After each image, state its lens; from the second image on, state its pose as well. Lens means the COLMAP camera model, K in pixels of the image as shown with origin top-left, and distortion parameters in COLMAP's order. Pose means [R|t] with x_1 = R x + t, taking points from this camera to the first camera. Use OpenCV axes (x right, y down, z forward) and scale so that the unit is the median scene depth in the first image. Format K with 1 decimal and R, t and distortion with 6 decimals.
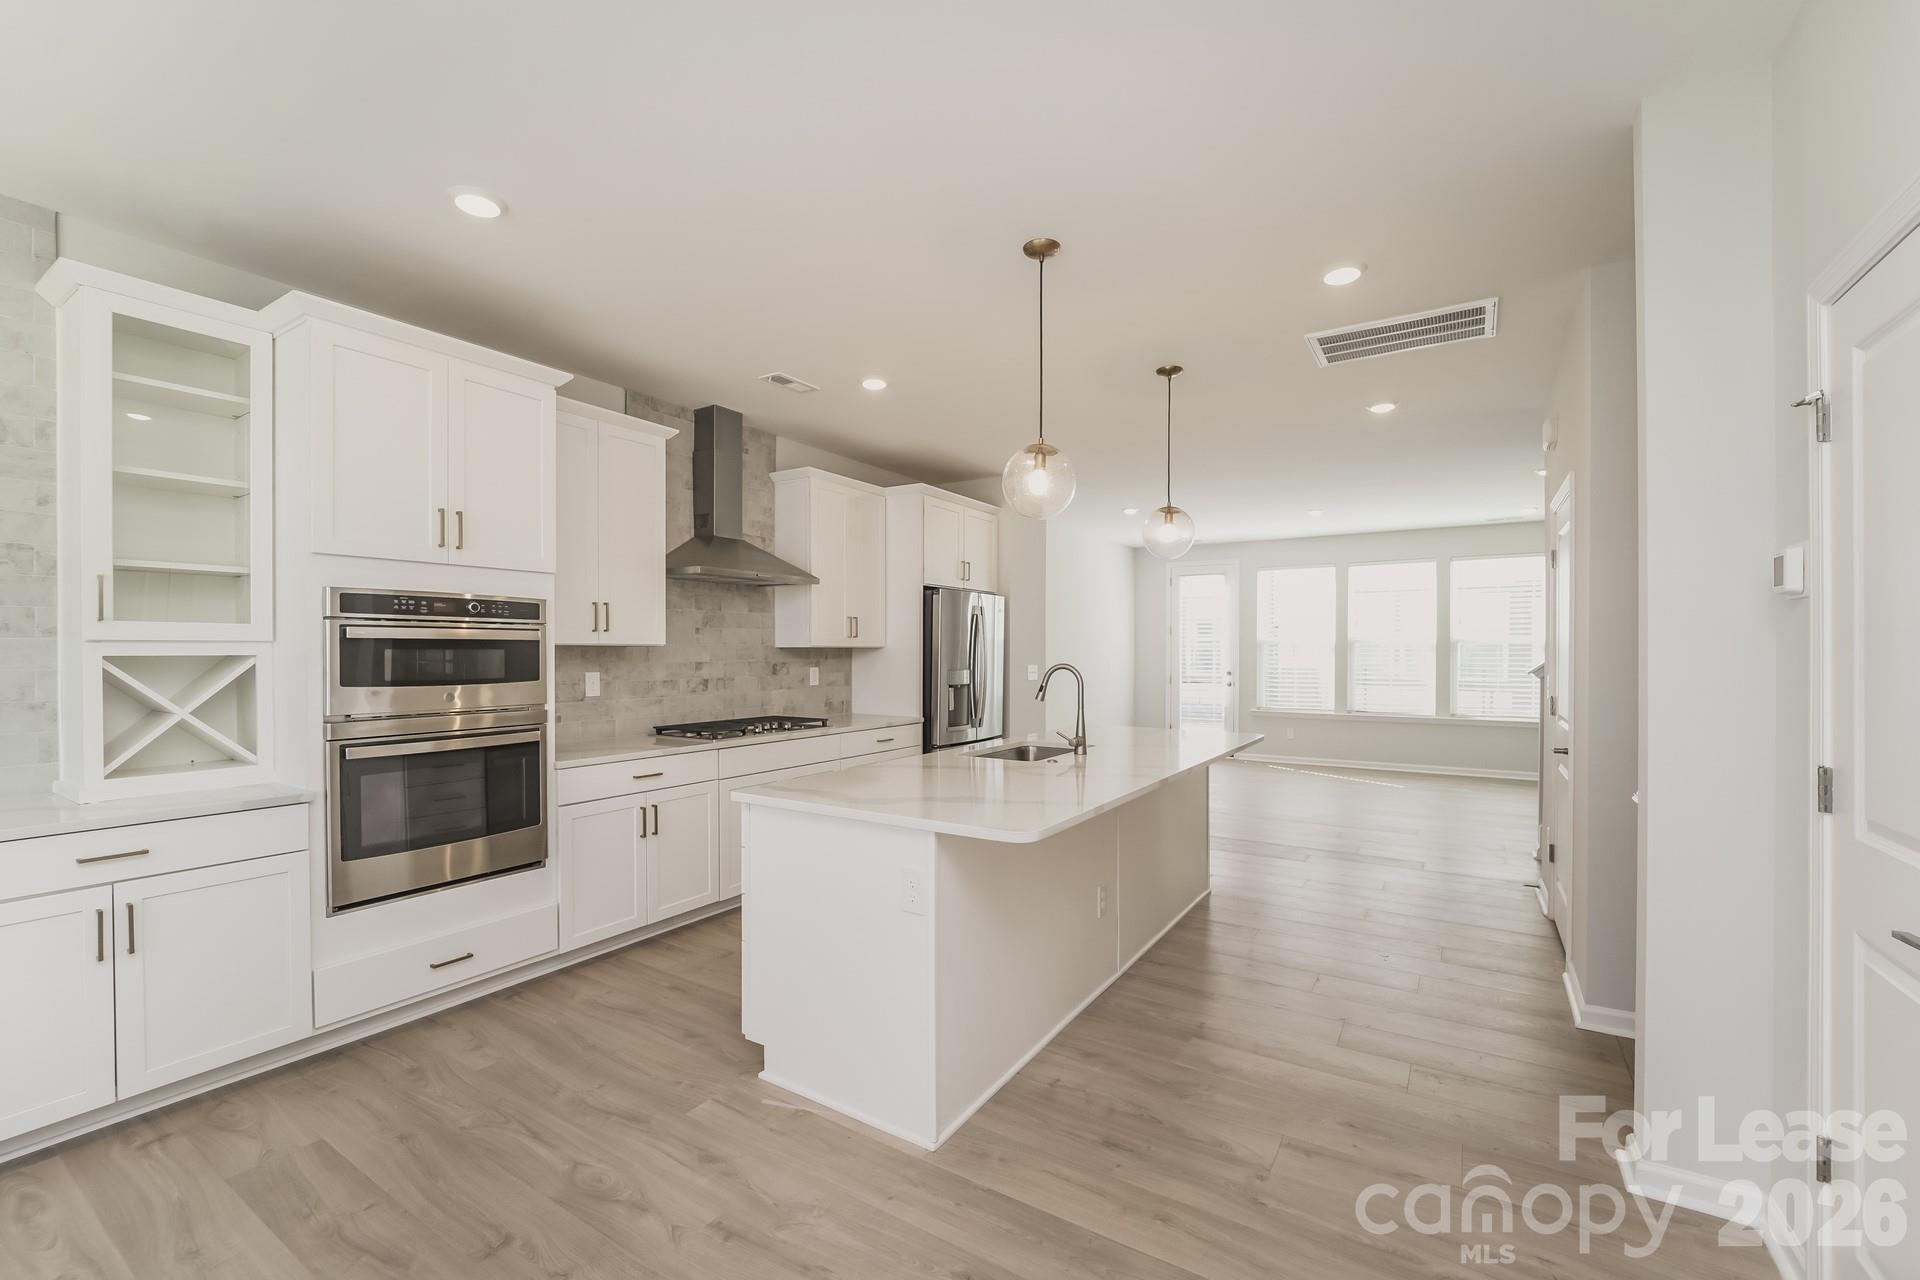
lens RADIAL K [[783.4, 0, 976.7], [0, 783.4, 655.1], [0, 0, 1]] dist [-0.009944, 0.000272]
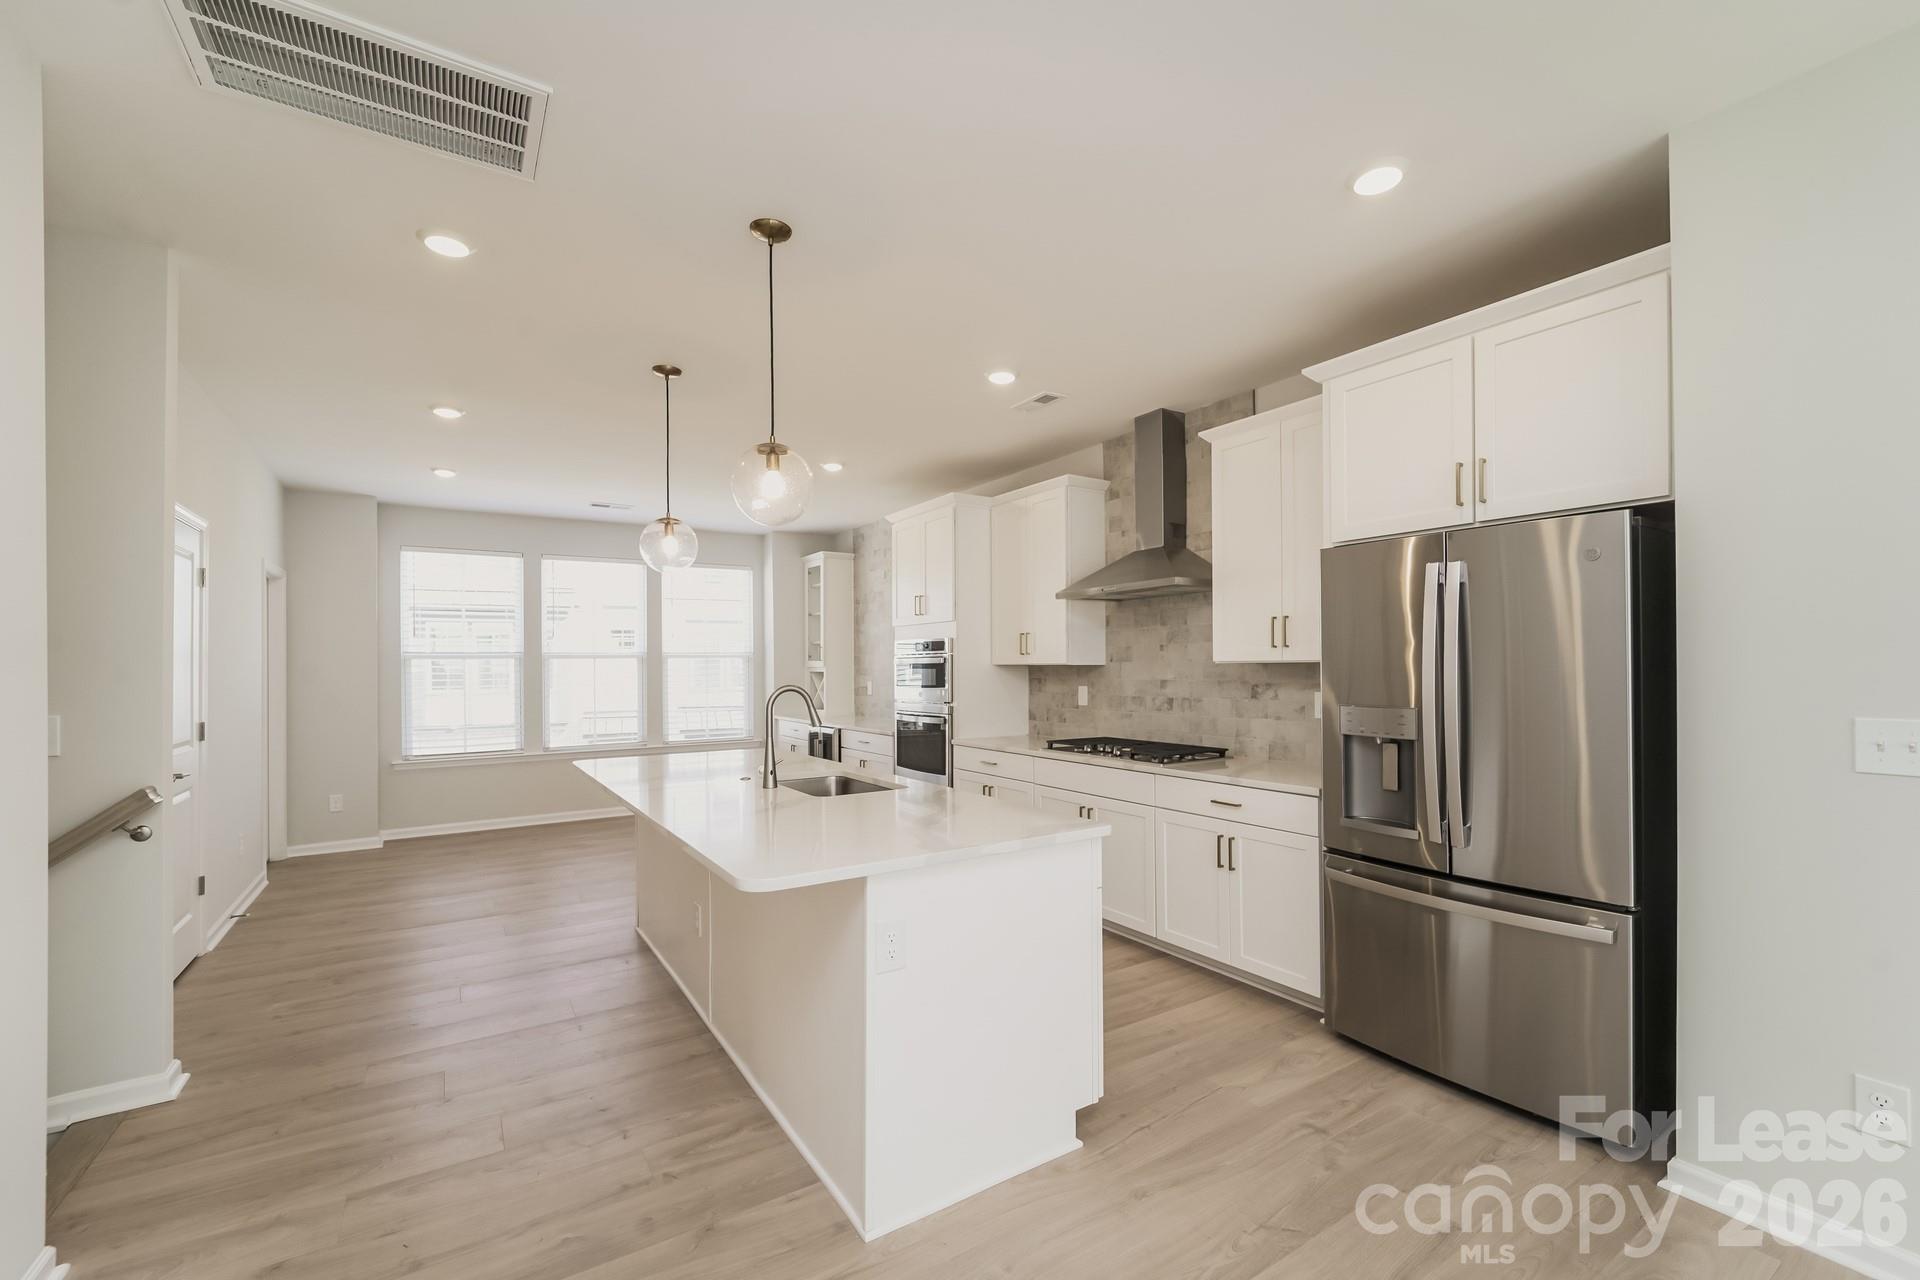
lens RADIAL K [[783.4, 0, 976.7], [0, 783.4, 660.8], [0, 0, 1]] dist [-0.009944, 0.000272]
pose [[-0.406477, -0.008111, -0.913625, 0.623200], [0.000581, 0.999958, -0.009136, -0.005939], [0.913661, -0.004244, -0.406456, 1.180530]]
